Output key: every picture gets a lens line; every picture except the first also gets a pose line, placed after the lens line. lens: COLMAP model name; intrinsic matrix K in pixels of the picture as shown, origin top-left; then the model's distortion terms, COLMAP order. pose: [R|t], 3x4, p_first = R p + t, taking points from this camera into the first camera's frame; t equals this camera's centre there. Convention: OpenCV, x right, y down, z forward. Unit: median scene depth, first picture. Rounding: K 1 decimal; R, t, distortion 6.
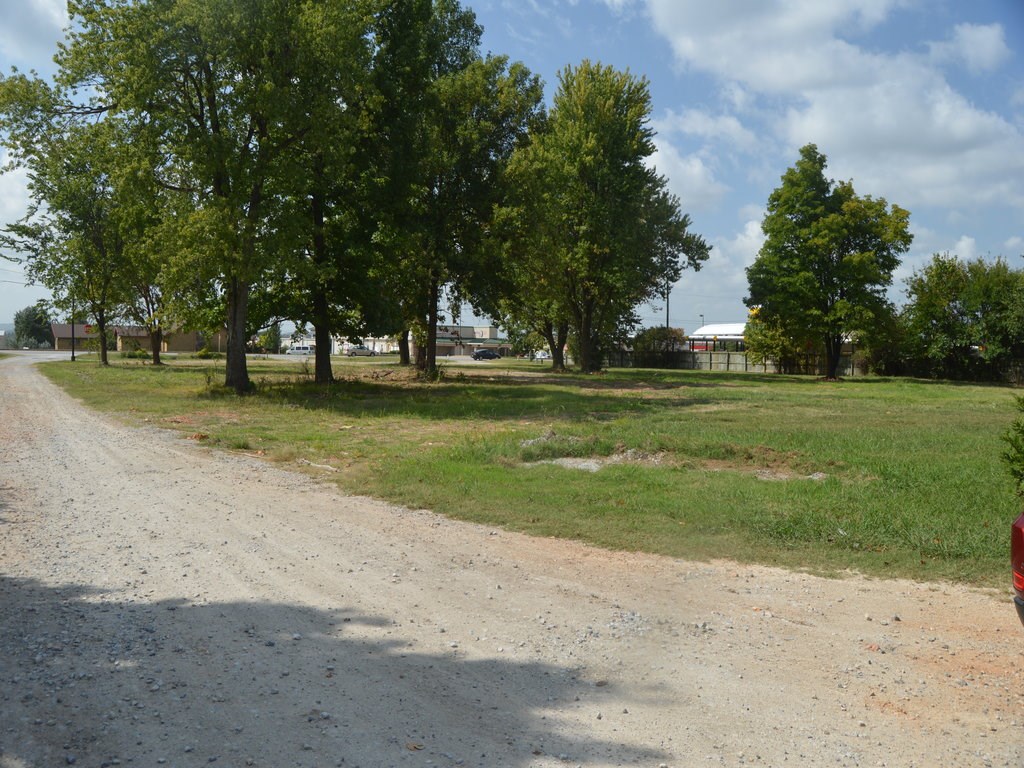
lens RADIAL K [[808.3, 0, 514.1], [0, 808.3, 389.7], [0, 0, 1]] dist [-0.080810, 0.027821]
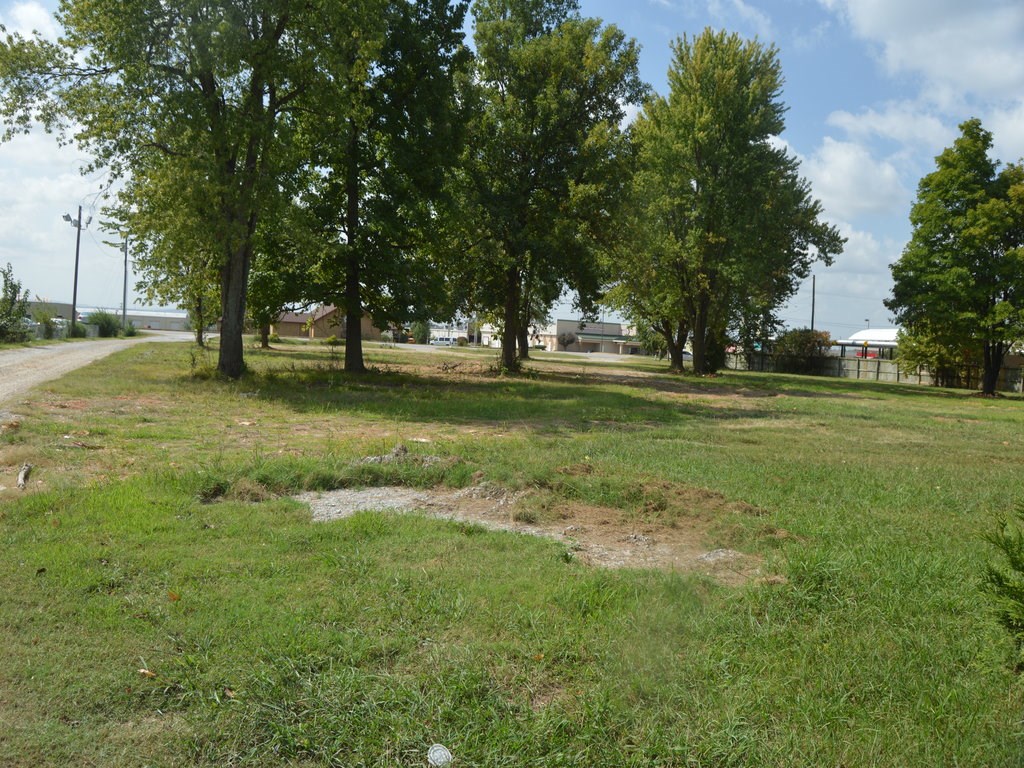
lens RADIAL K [[808.3, 0, 515.5], [0, 808.3, 384.8], [0, 0, 1]] dist [-0.080810, 0.027821]
pose [[0.979439, 0.045962, -0.196437, 0.077507], [-0.046506, 0.998916, 0.001848, -0.002416], [0.196309, 0.007325, 0.980515, 0.088260]]
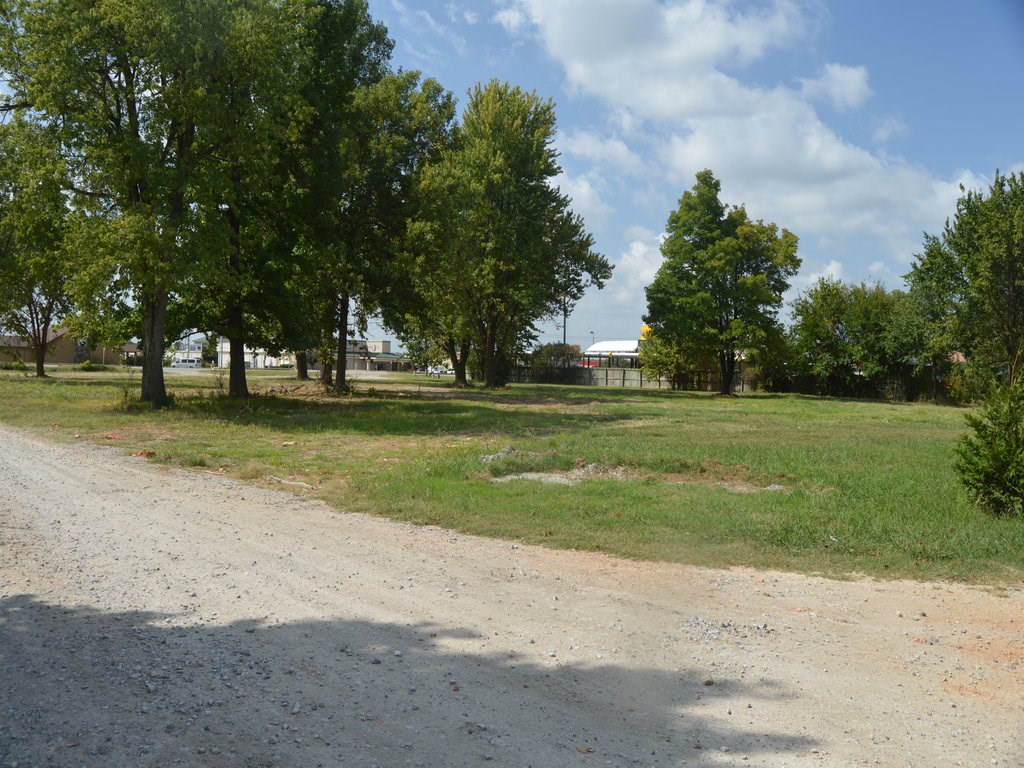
lens RADIAL K [[808.3, 0, 515.1], [0, 808.3, 387.4], [0, 0, 1]] dist [-0.080810, 0.027821]
pose [[0.990368, 0.004832, 0.138375, -0.023252], [-0.001854, 0.999764, -0.021646, -0.000245], [-0.138447, 0.021181, 0.990143, -0.001910]]
